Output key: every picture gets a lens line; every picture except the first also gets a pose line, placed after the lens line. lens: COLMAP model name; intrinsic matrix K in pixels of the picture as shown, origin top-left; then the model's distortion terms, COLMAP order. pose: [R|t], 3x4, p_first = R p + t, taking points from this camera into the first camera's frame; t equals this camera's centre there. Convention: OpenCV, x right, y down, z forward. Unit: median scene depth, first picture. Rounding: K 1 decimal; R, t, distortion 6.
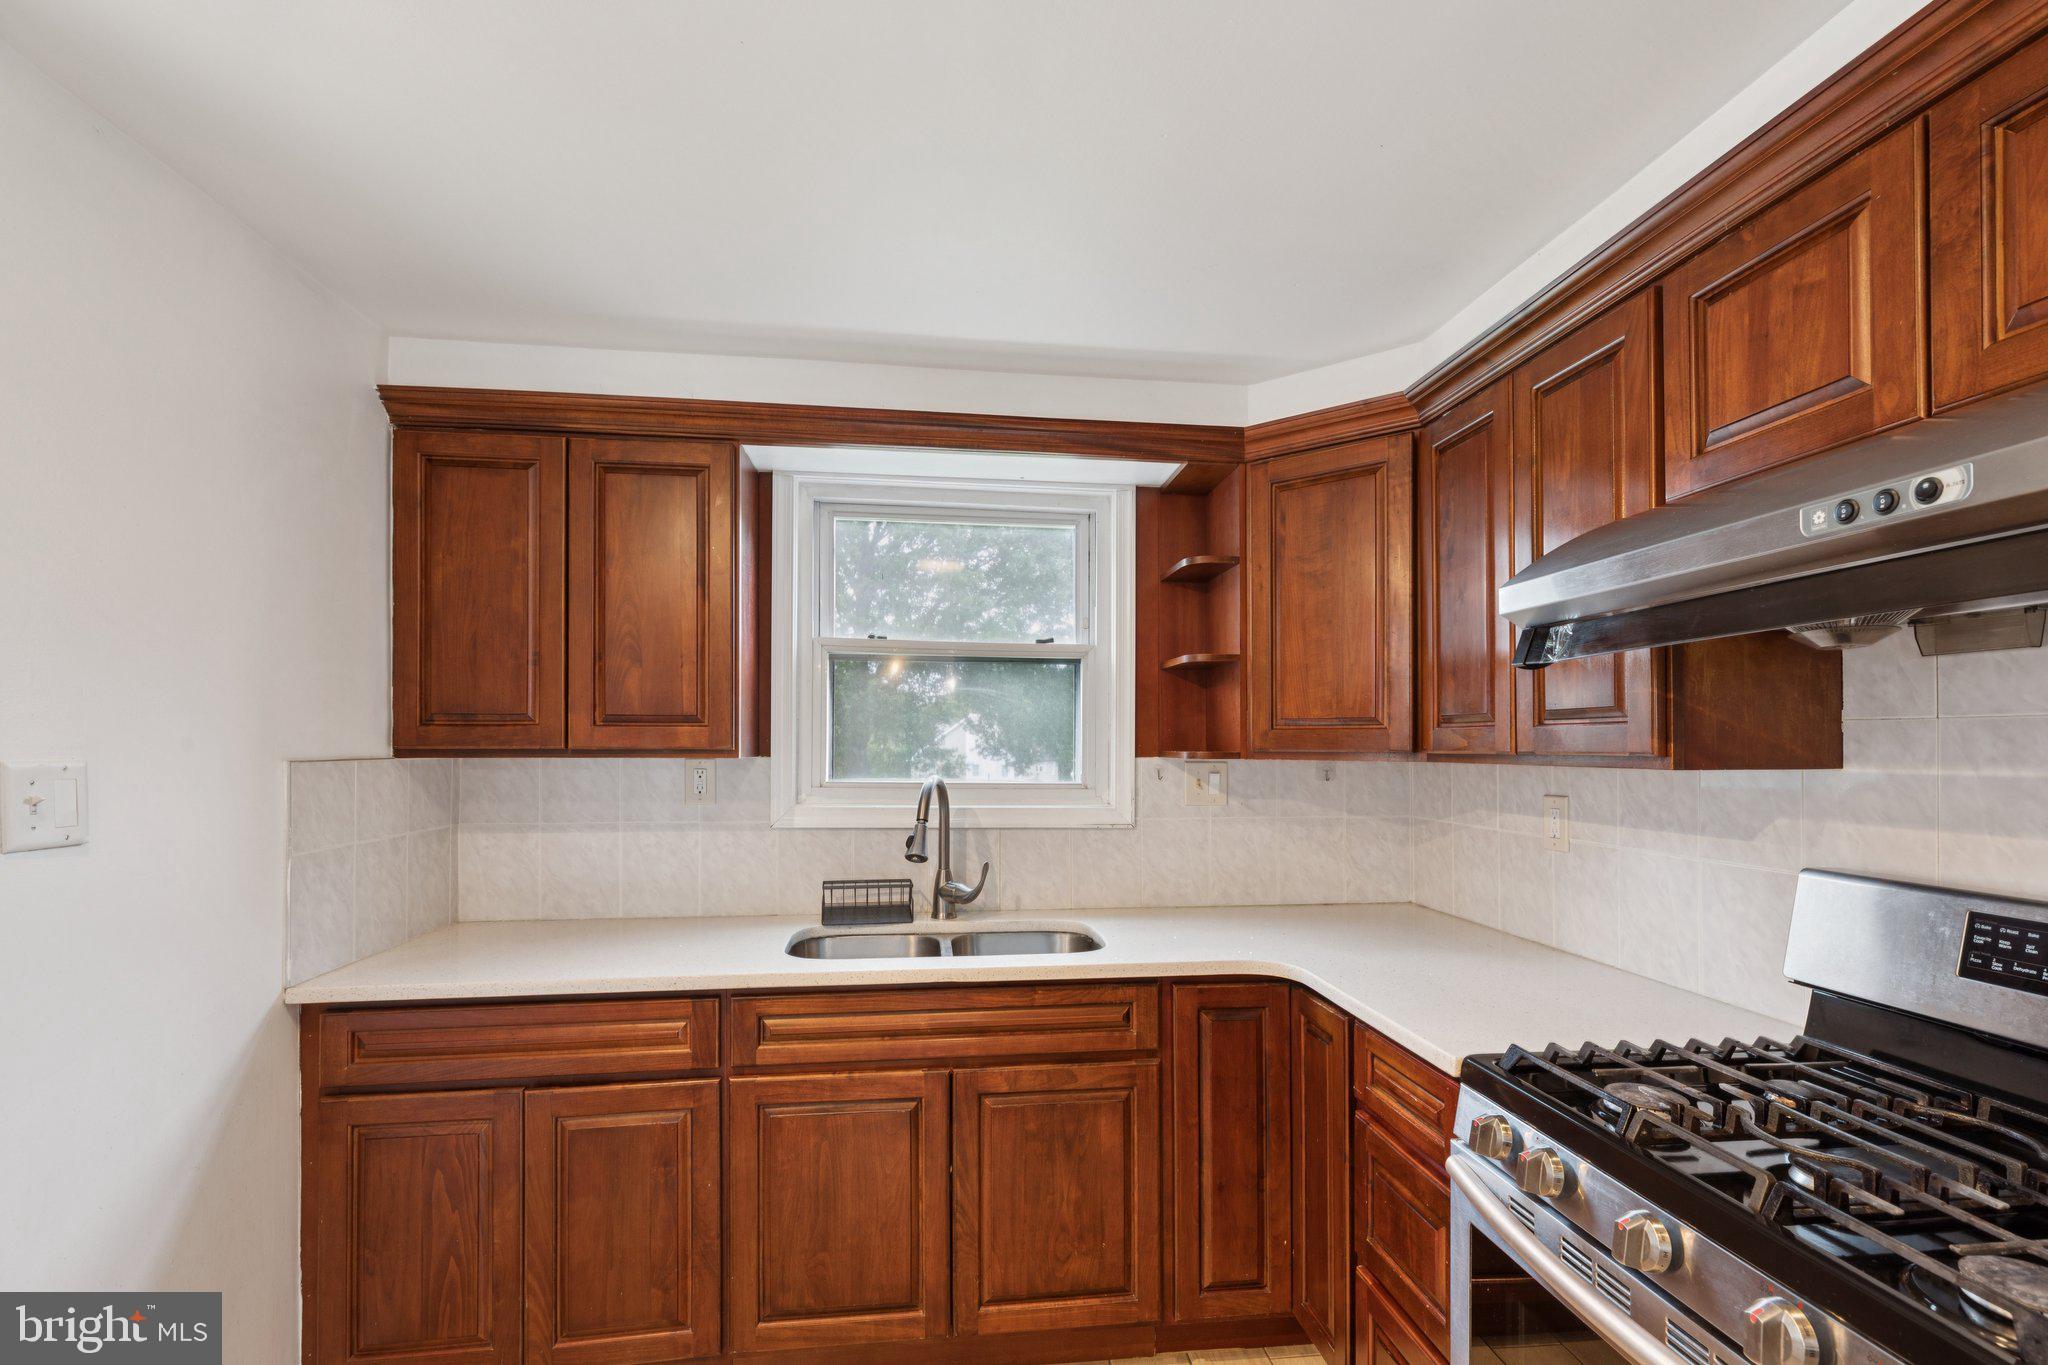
lens RADIAL K [[935.4, 0, 1038.5], [0, 935.4, 731.5], [0, 0, 1]] dist [0.007578, -0.000547]
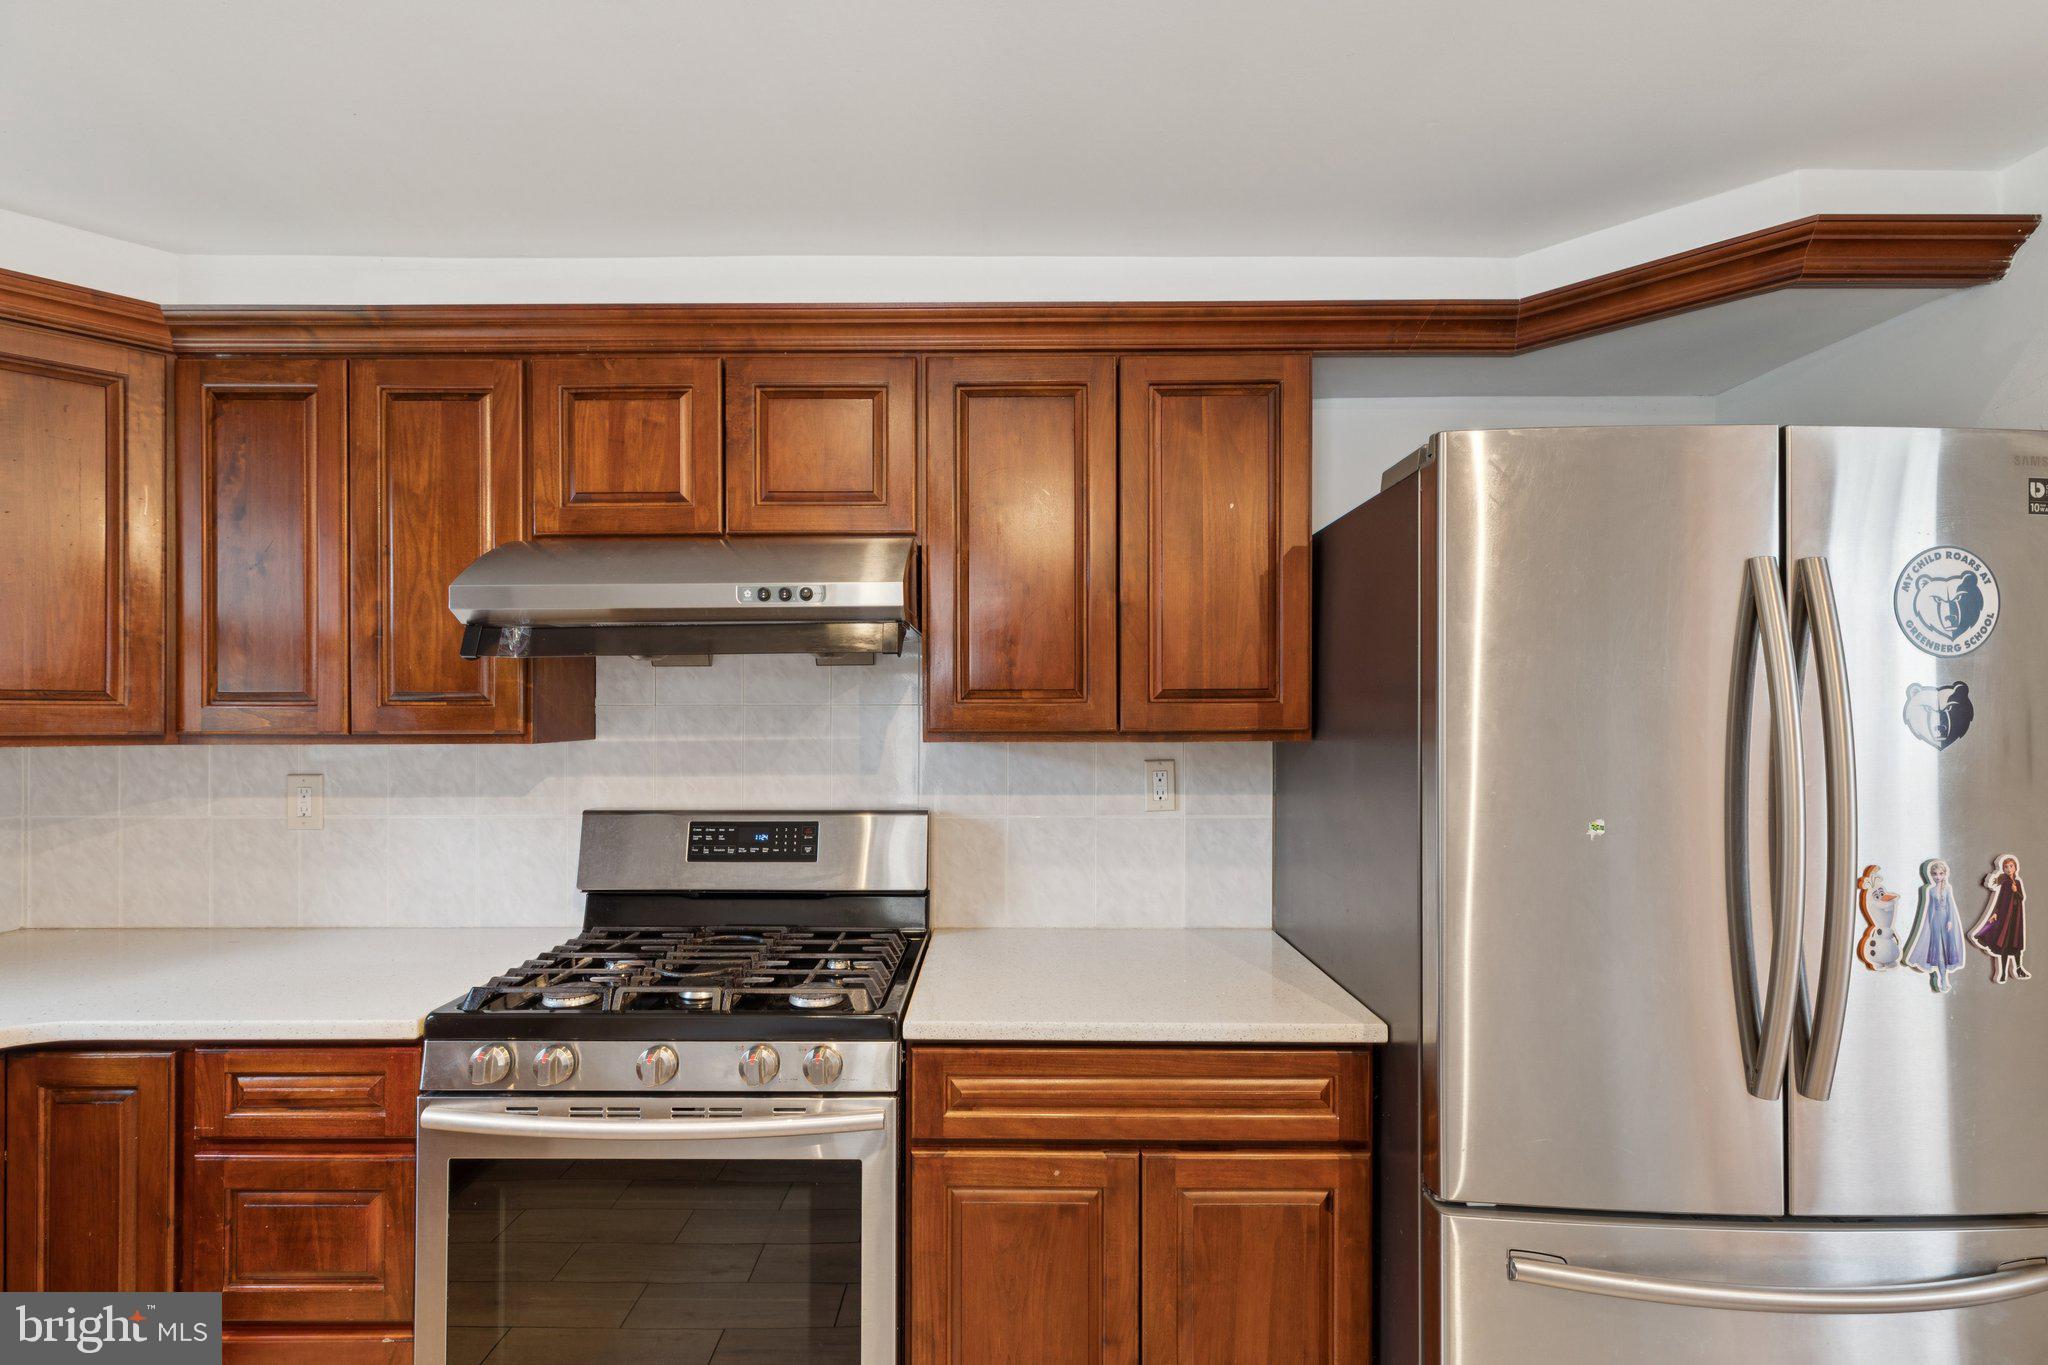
lens RADIAL K [[935.4, 0, 1020.9], [0, 935.4, 702.1], [0, 0, 1]] dist [0.007578, -0.000547]
pose [[0.127442, 0.009461, 0.991801, -0.488869], [-0.012169, 0.999894, -0.007975, -0.013392], [-0.991771, -0.011053, 0.127544, 0.170602]]
